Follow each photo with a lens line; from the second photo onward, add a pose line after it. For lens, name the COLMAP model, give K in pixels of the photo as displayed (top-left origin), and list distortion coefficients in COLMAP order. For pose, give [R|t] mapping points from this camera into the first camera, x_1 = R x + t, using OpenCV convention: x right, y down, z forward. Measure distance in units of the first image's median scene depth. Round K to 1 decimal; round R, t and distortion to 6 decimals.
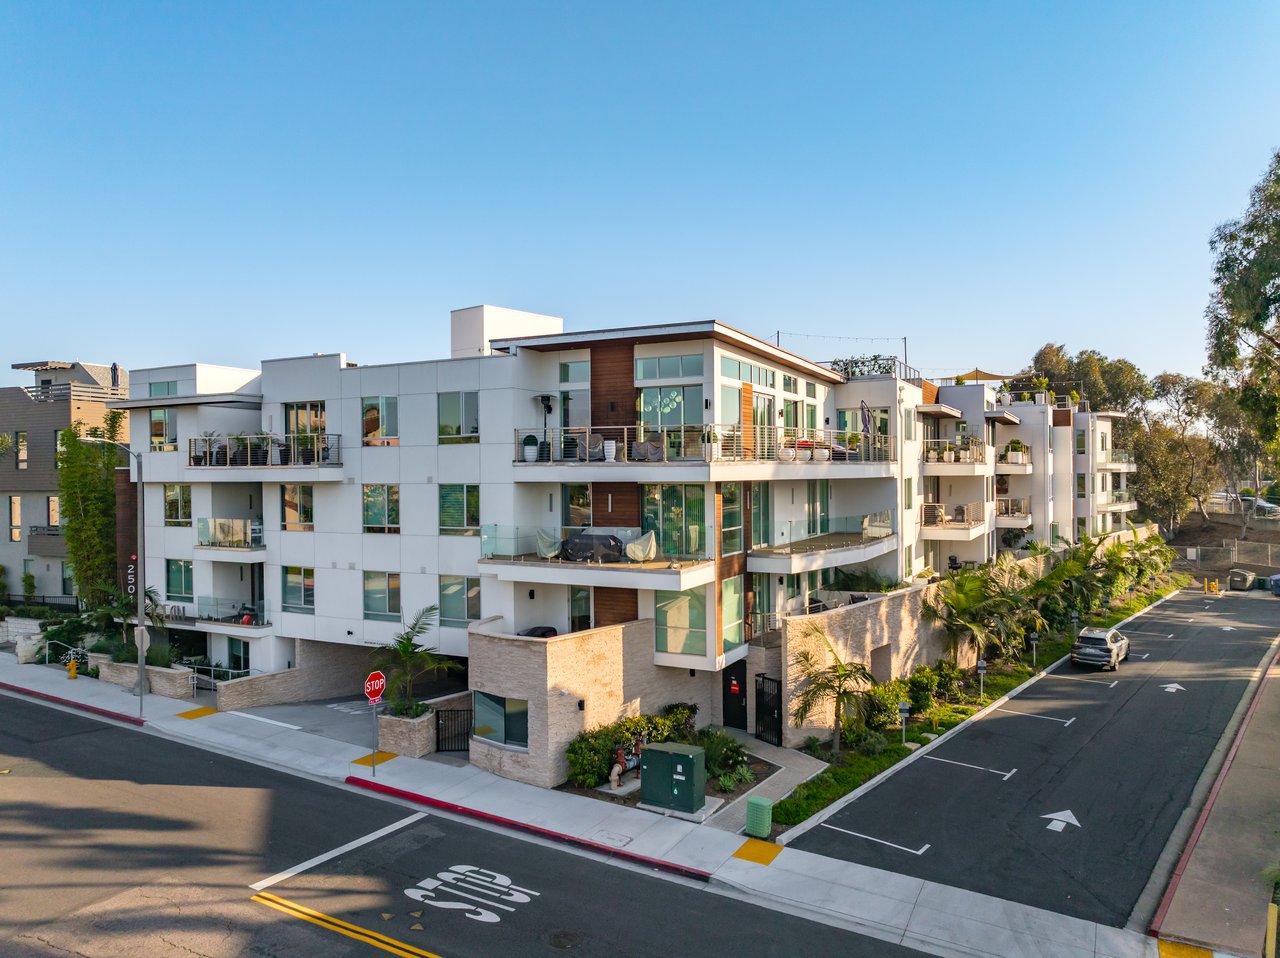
lens RADIAL K [[899.9, 0, 626.3], [0, 899.9, 476.7], [0, 0, 1]] dist [-0.004569, 0.005191]
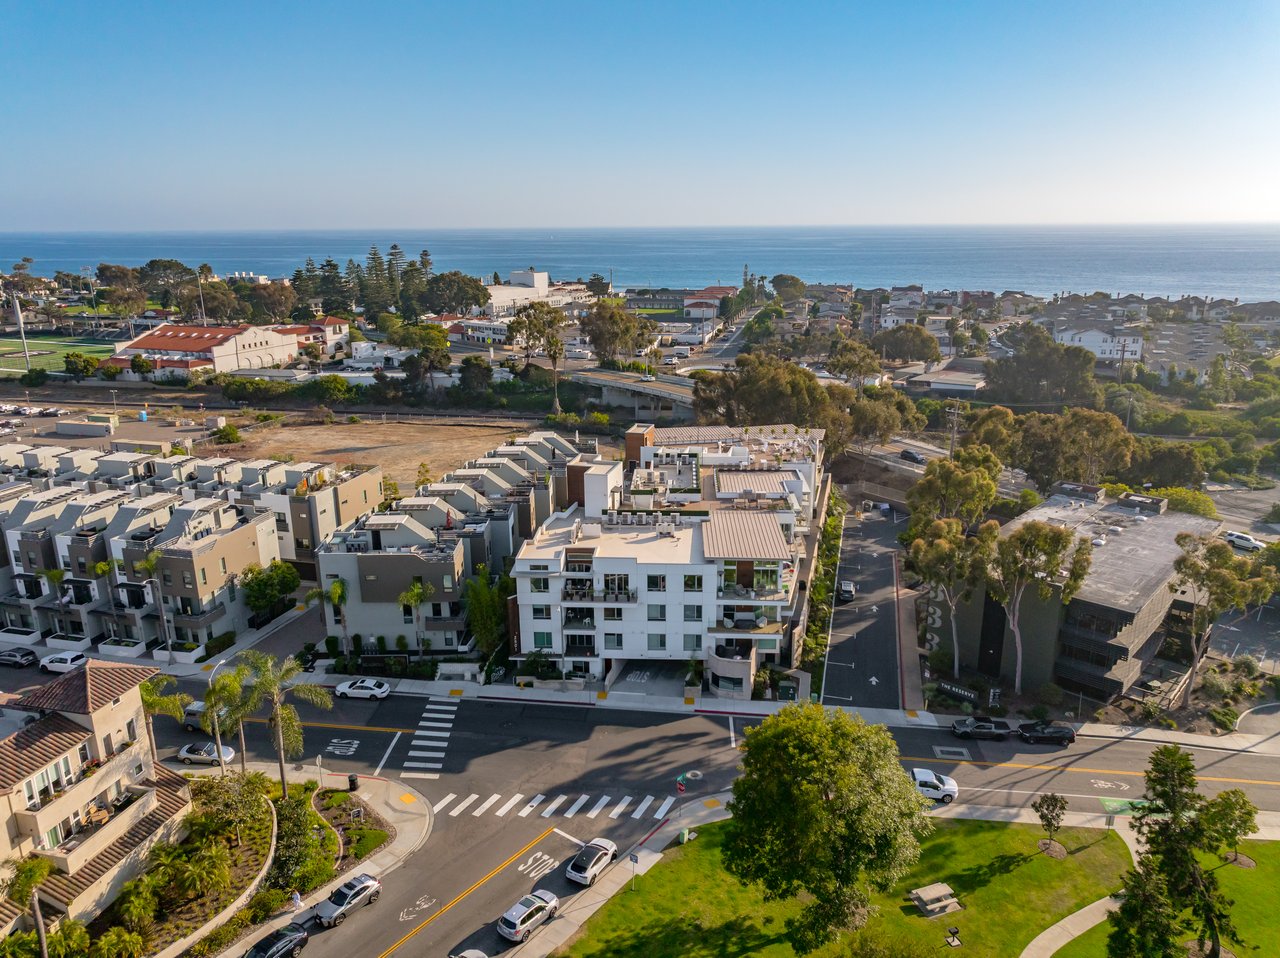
lens RADIAL K [[899.9, 0, 611.9], [0, 899.9, 477.3], [0, 0, 1]] dist [-0.004569, 0.005191]
pose [[0.909759, -0.113603, 0.399291, -1.518382], [0.008121, 0.966515, 0.256483, -1.120712], [-0.415057, -0.230095, 0.880218, -1.319147]]
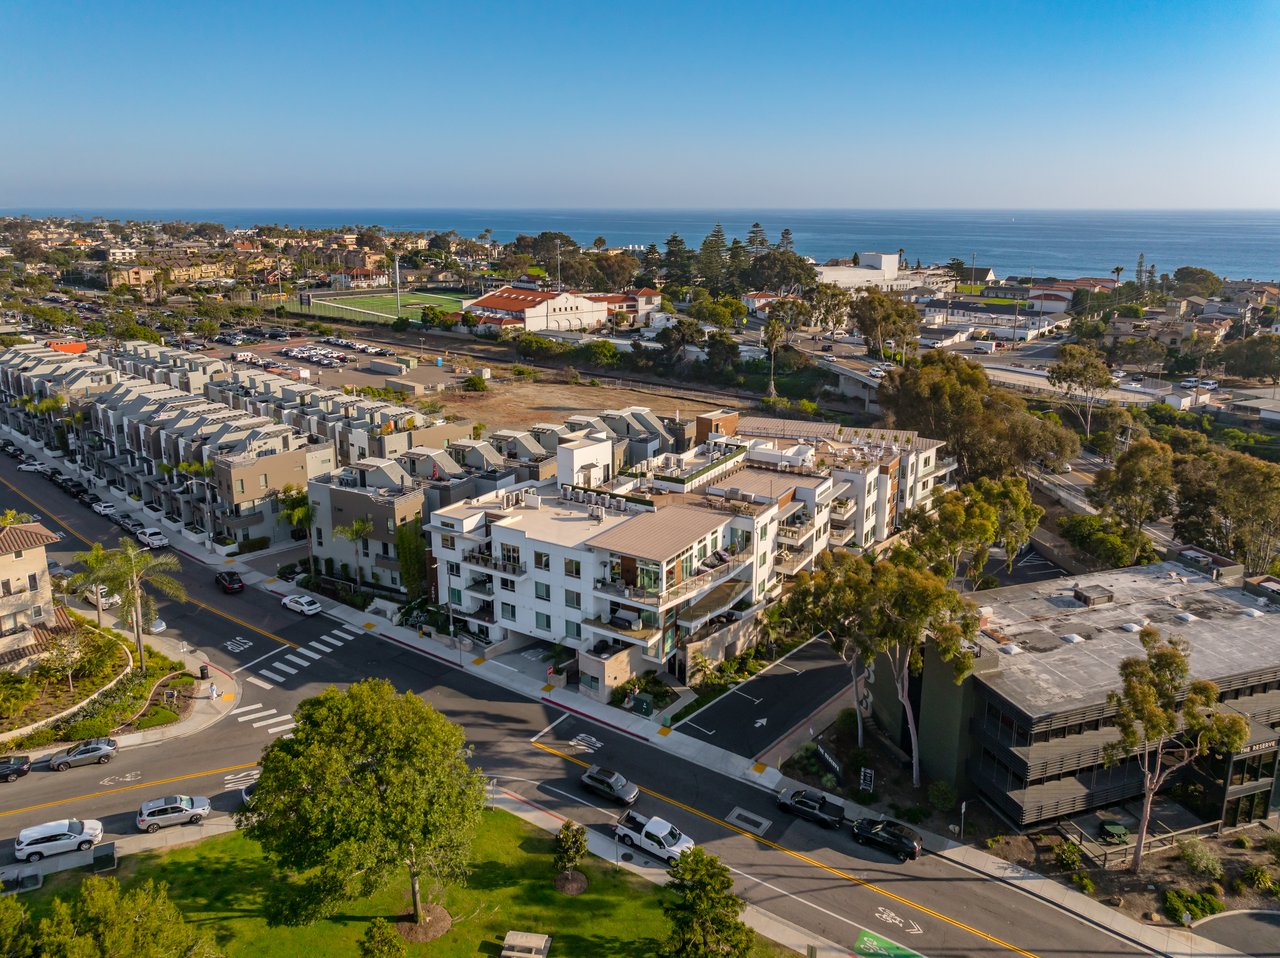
lens RADIAL K [[899.9, 0, 620.4], [0, 899.9, 430.0], [0, 0, 1]] dist [-0.004569, 0.005191]
pose [[0.997944, 0.022433, -0.060030, 0.114315], [-0.008135, 0.973499, 0.228547, -1.105045], [0.063566, -0.227589, 0.971680, -1.559070]]
